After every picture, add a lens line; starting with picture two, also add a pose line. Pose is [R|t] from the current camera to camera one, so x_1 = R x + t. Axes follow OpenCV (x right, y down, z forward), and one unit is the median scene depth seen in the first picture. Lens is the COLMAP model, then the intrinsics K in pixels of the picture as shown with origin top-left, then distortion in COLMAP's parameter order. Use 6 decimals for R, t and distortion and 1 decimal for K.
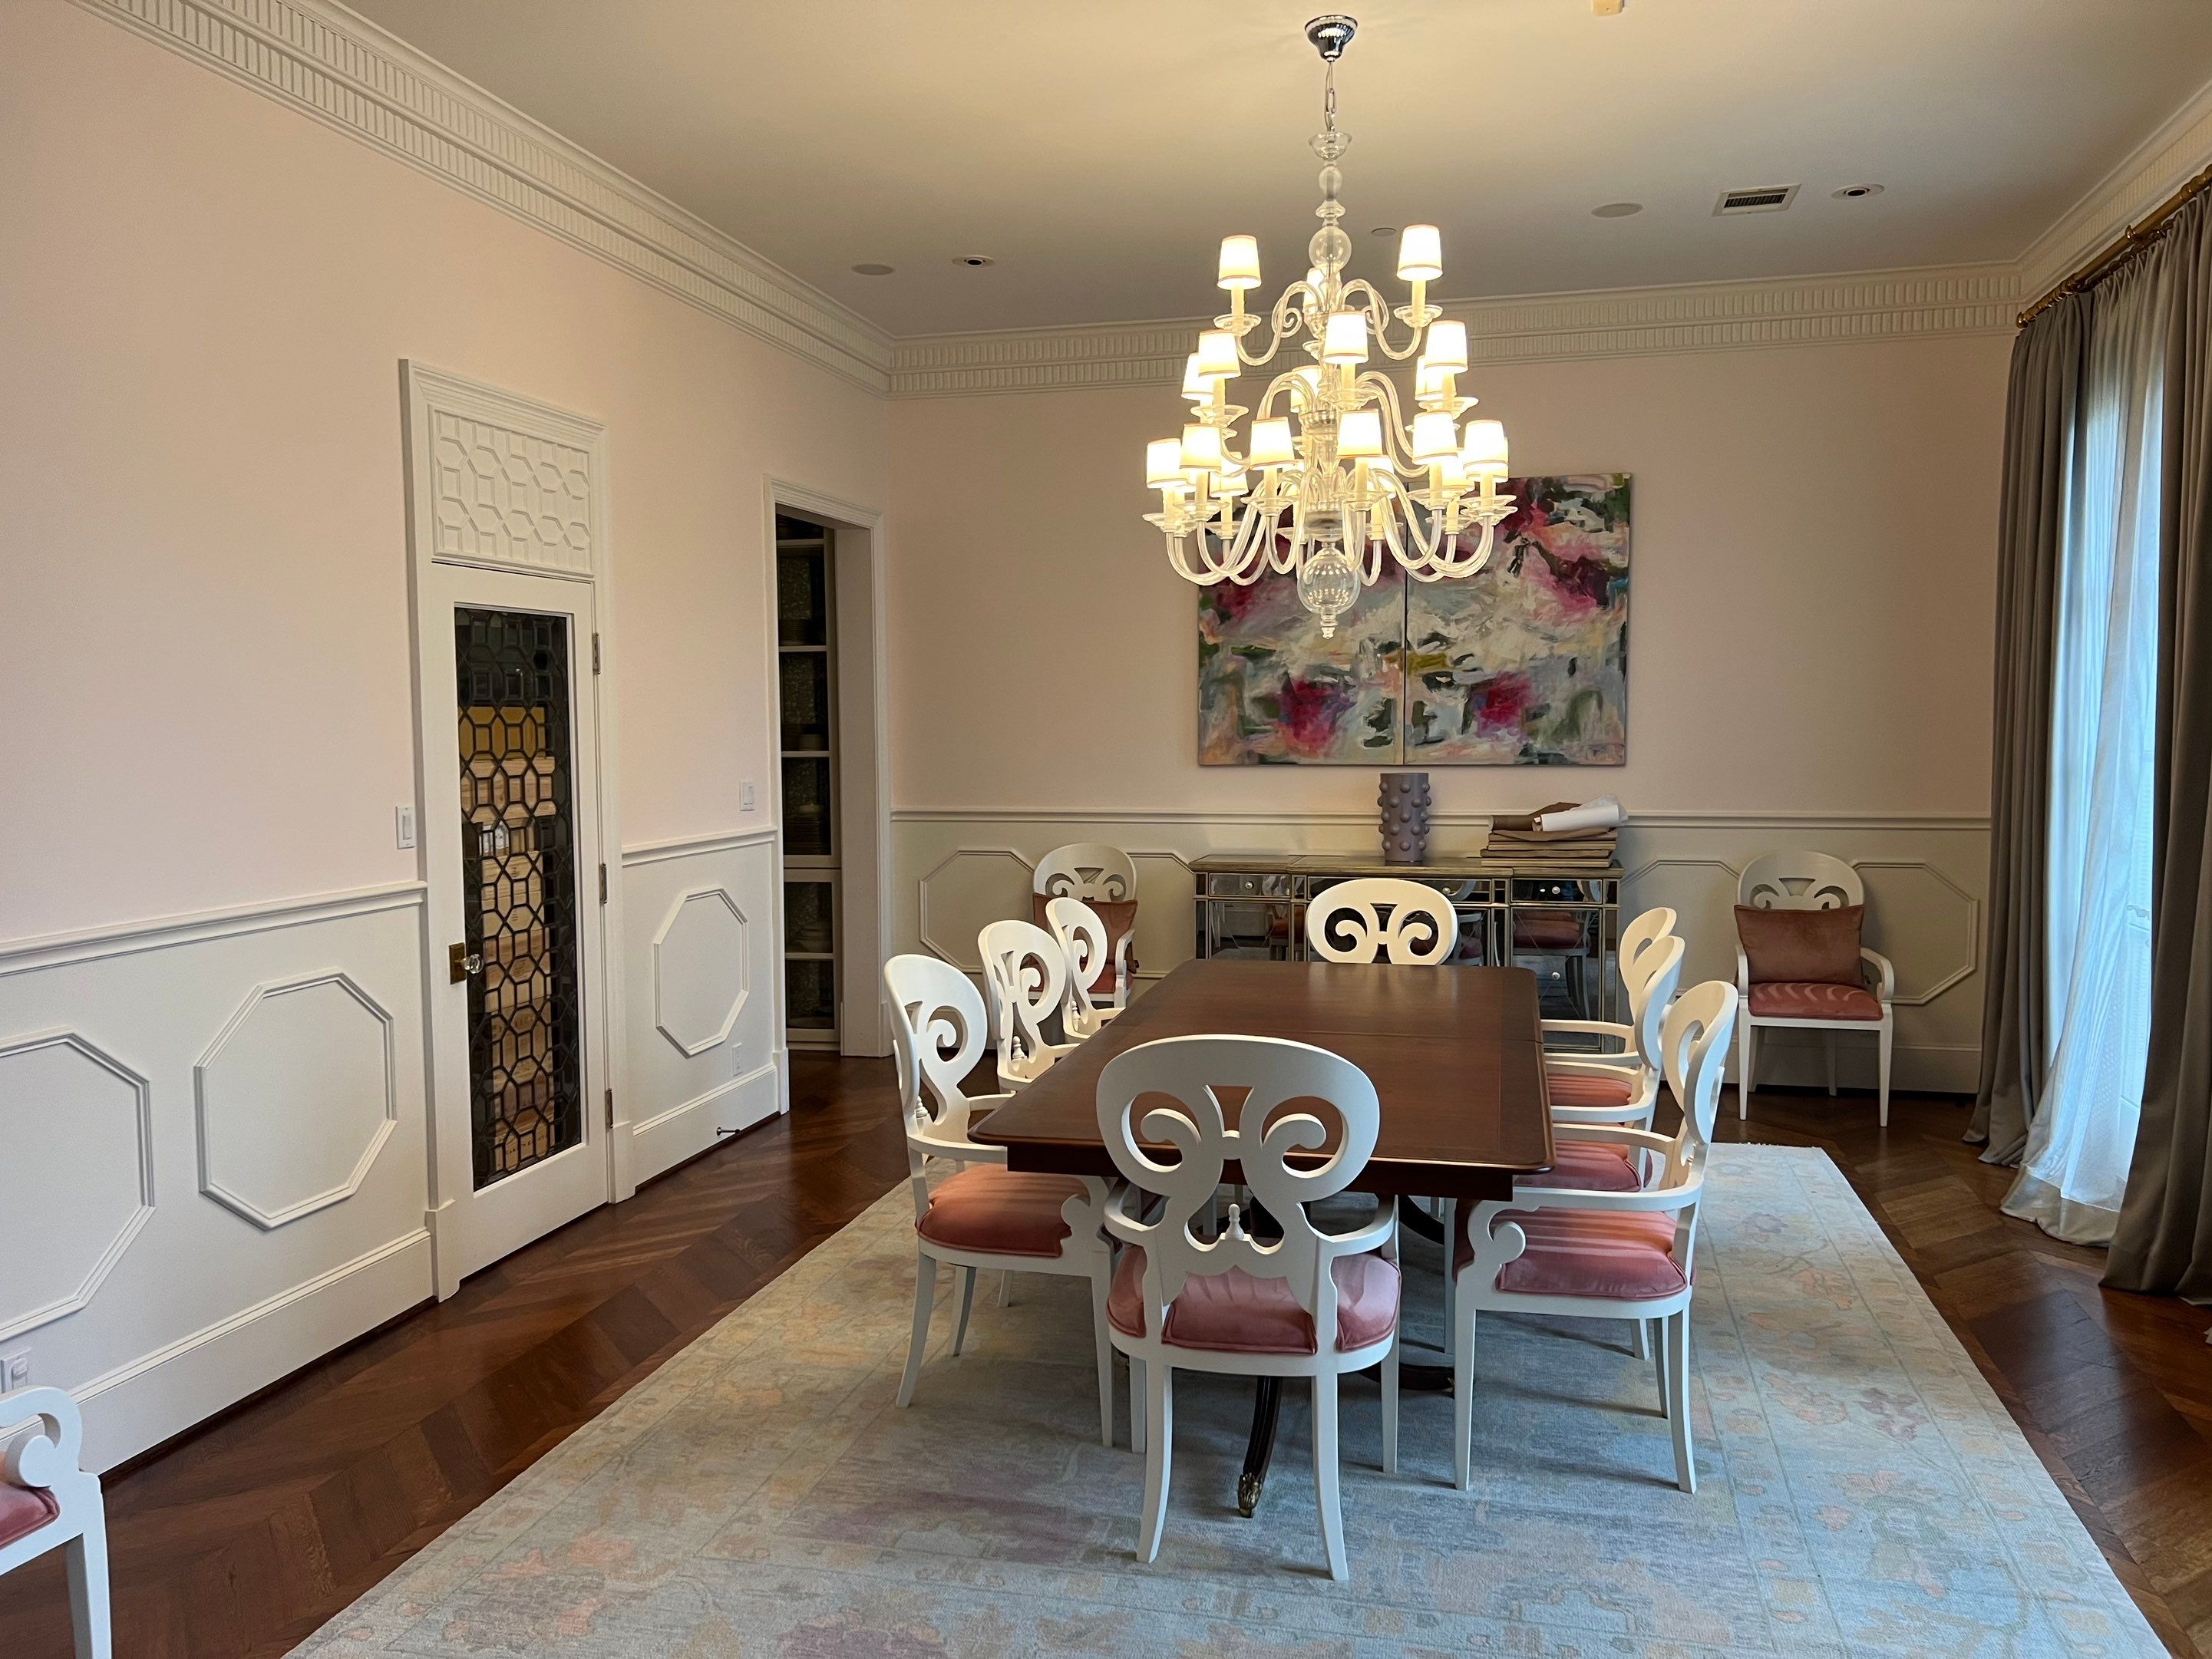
lens RADIAL K [[1693.3, 0, 1110.1], [0, 1693.3, 833.0], [0, 0, 1]] dist [0.053633, -0.057529]
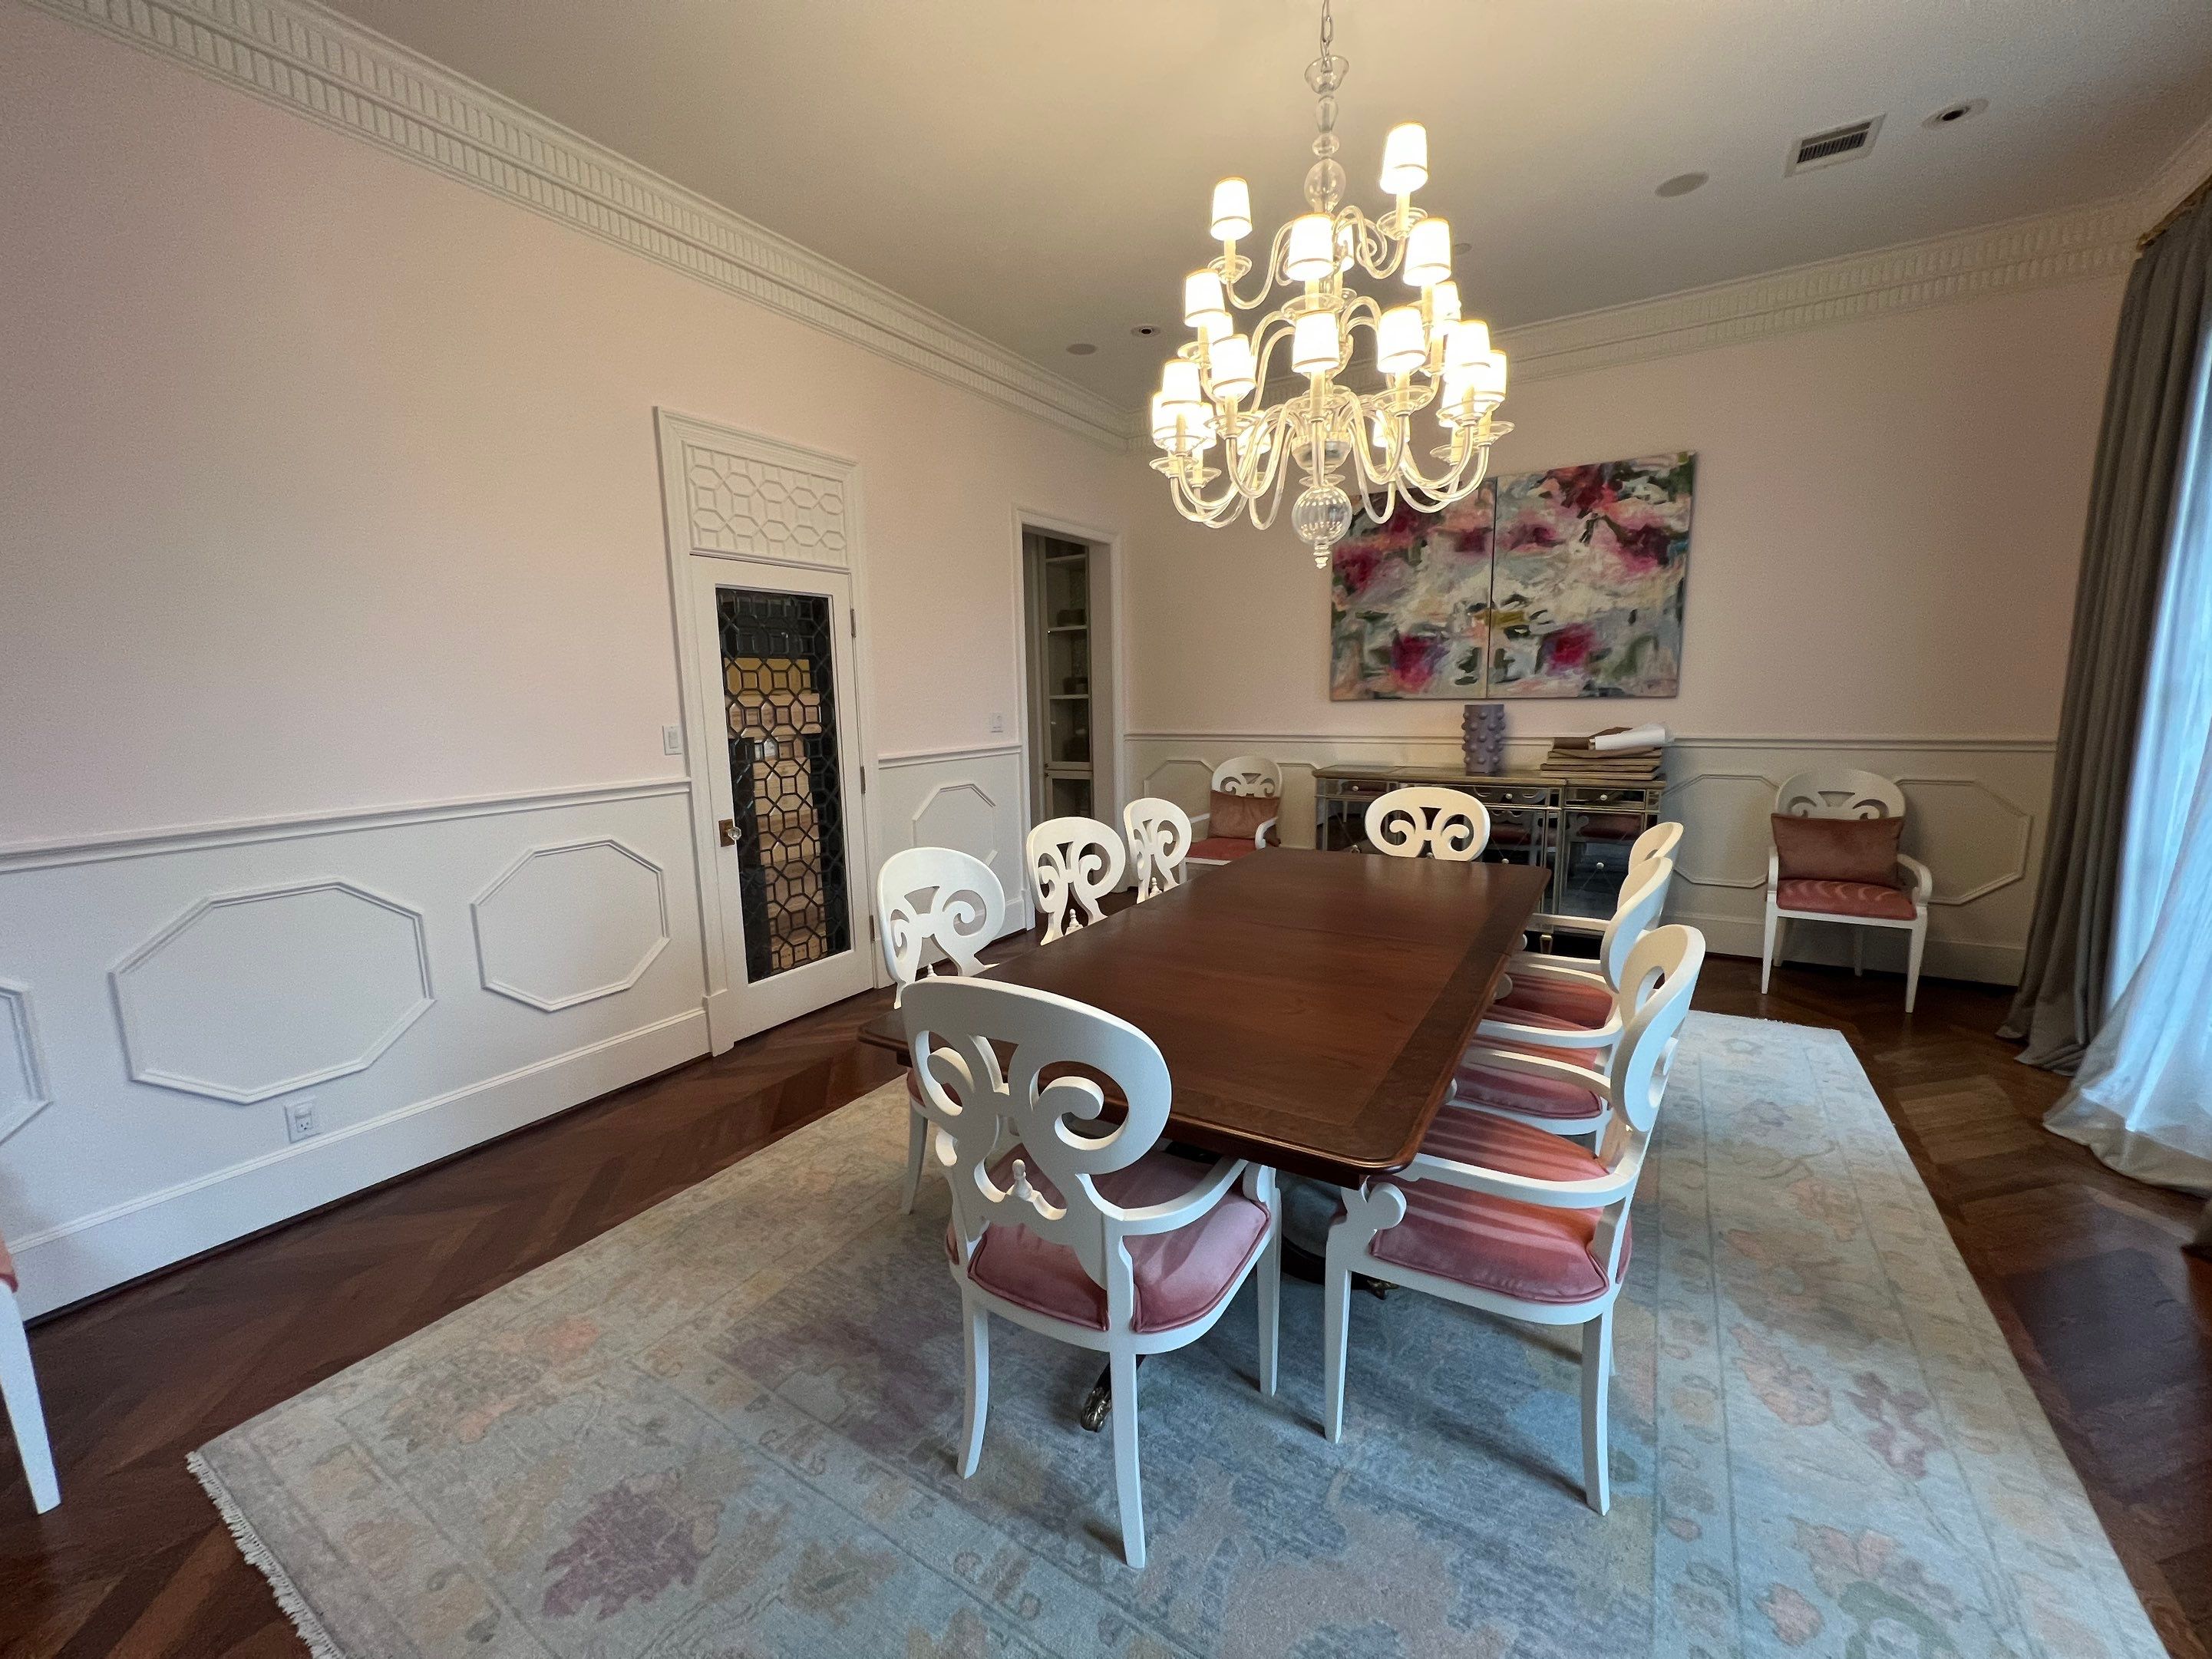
lens RADIAL K [[894.8, 0, 1090.0], [0, 894.8, 823.1], [0, 0, 1]] dist [-0.002148, 0.001078]
pose [[0.948017, 0.033946, -0.316405, 0.163422], [-0.007791, 0.996472, 0.083565, 0.000810], [0.318125, -0.076756, 0.944936, 0.373579]]
